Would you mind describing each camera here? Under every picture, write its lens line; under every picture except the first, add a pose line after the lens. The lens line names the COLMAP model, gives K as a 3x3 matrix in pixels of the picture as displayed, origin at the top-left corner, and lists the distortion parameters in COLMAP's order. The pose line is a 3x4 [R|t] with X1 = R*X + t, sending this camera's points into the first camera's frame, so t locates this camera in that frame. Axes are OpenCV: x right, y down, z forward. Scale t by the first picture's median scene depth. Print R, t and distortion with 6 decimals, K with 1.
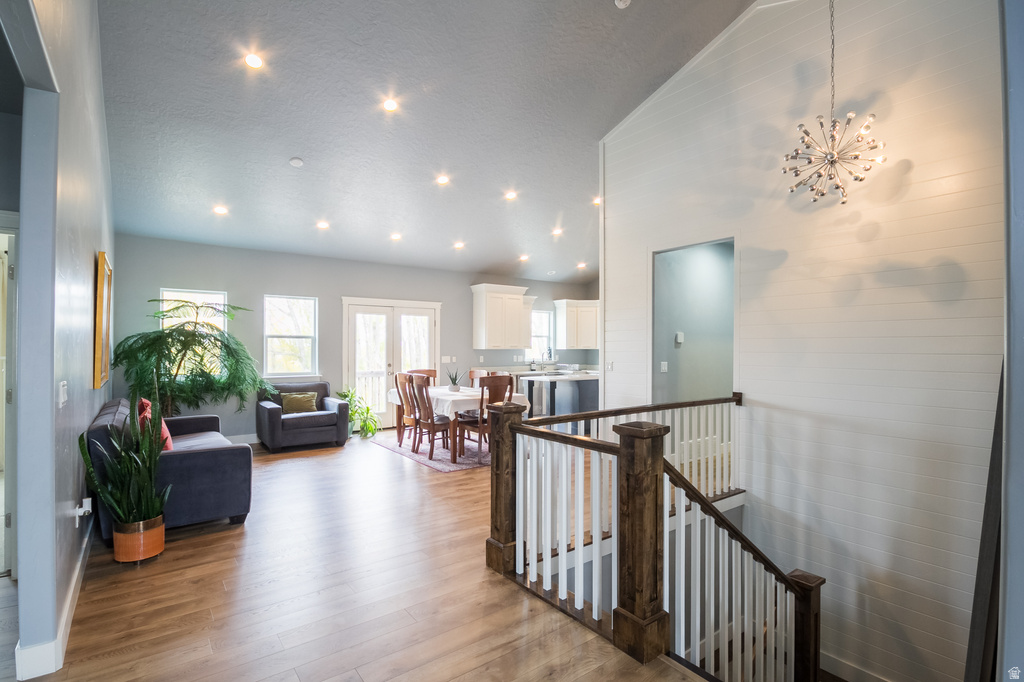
lens RADIAL K [[479.5, 0, 514.8], [0, 479.5, 350.1], [0, 0, 1]] dist [0.005095, -0.009490]
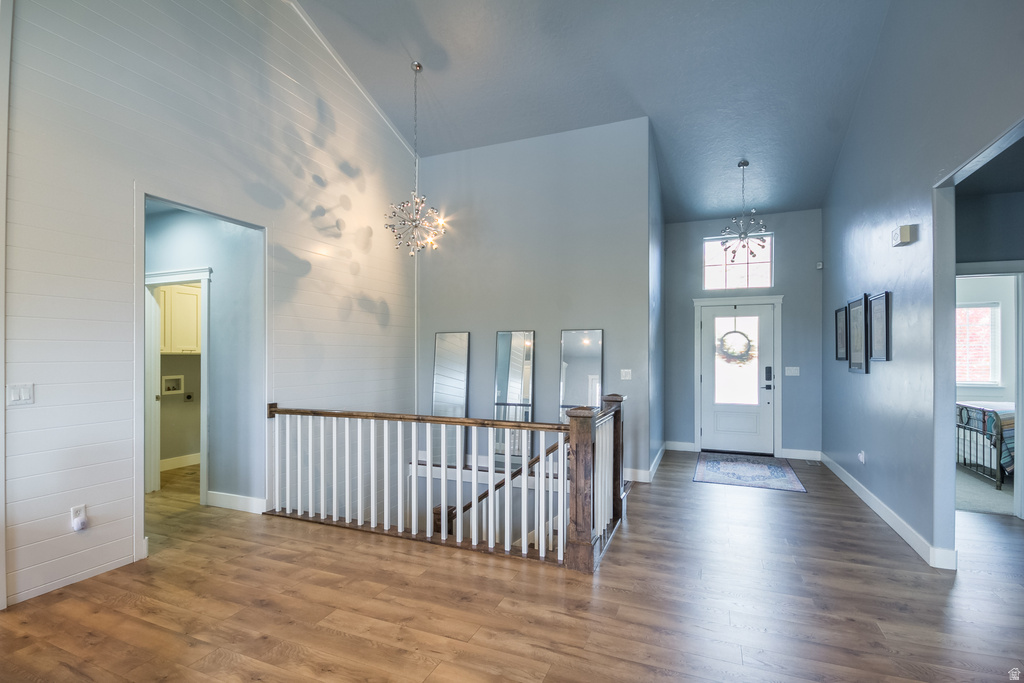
lens RADIAL K [[474.7, 0, 520.6], [0, 474.7, 357.2], [0, 0, 1]] dist [-0.001602, -0.000474]
pose [[-0.519309, -0.004415, 0.854575, -0.575500], [0.005433, 0.999949, 0.008468, -0.002925], [-0.854569, 0.009040, -0.519259, 1.139972]]
